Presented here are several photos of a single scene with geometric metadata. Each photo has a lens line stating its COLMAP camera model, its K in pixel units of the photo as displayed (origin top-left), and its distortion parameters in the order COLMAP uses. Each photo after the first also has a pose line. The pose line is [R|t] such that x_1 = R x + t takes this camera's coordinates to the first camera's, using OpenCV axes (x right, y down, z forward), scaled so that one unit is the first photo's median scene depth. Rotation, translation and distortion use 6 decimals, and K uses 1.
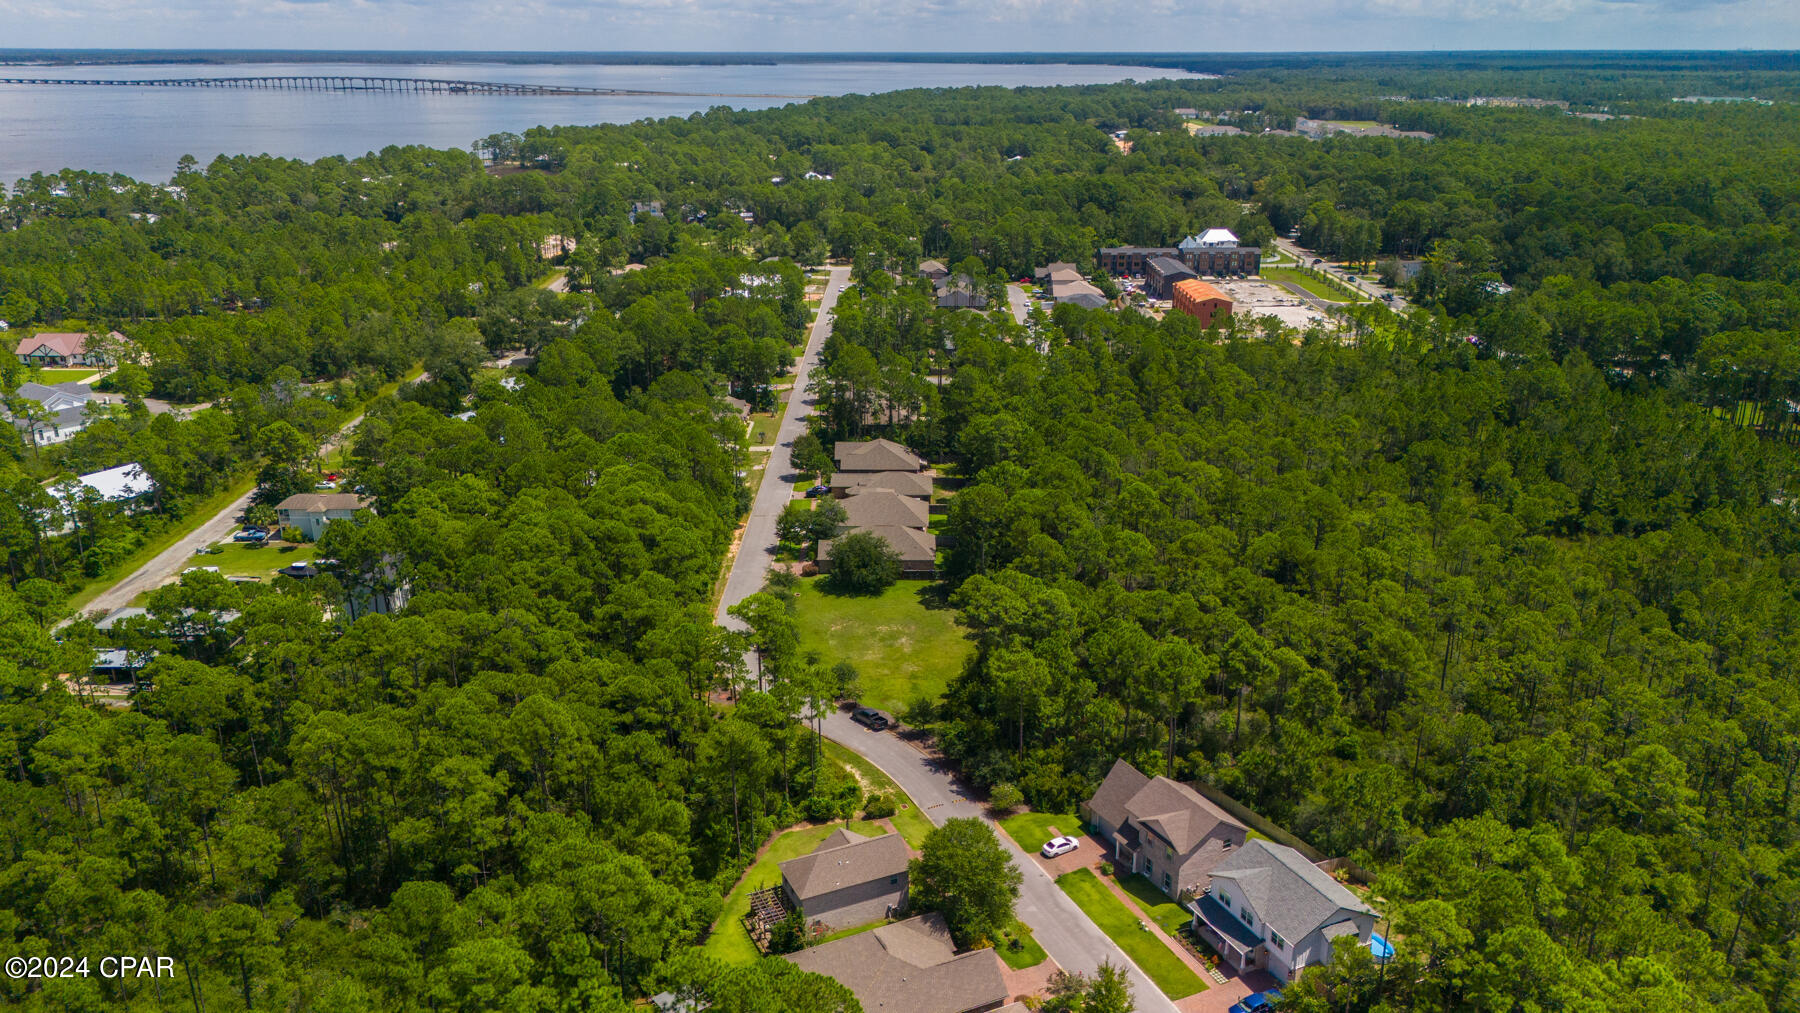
lens RADIAL K [[1305.4, 0, 900.0], [0, 1305.4, 506.5], [0, 0, 1]] dist [0.152917, -0.341344]
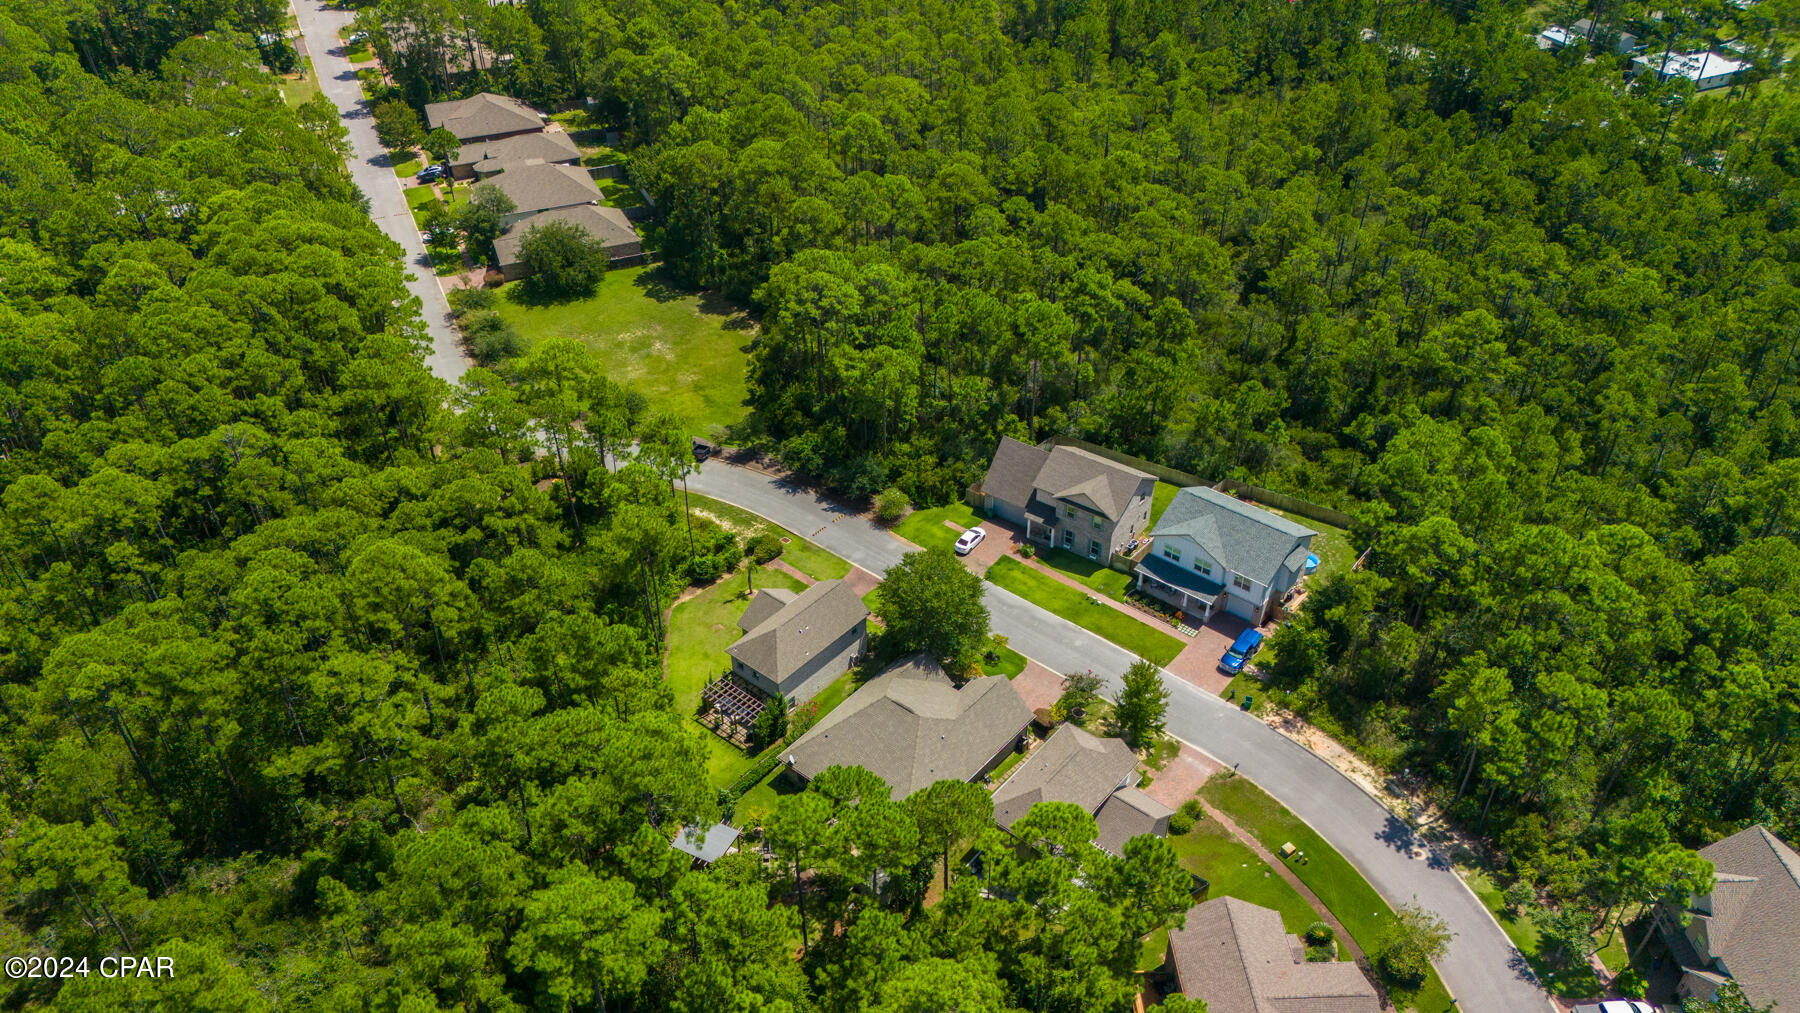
lens RADIAL K [[1305.4, 0, 900.0], [0, 1305.4, 506.5], [0, 0, 1]] dist [0.152917, -0.341344]
pose [[0.907927, -0.251346, 0.335401, -0.225558], [0.141418, 0.937017, 0.319374, -0.070296], [-0.394550, -0.242536, 0.886288, 0.185041]]
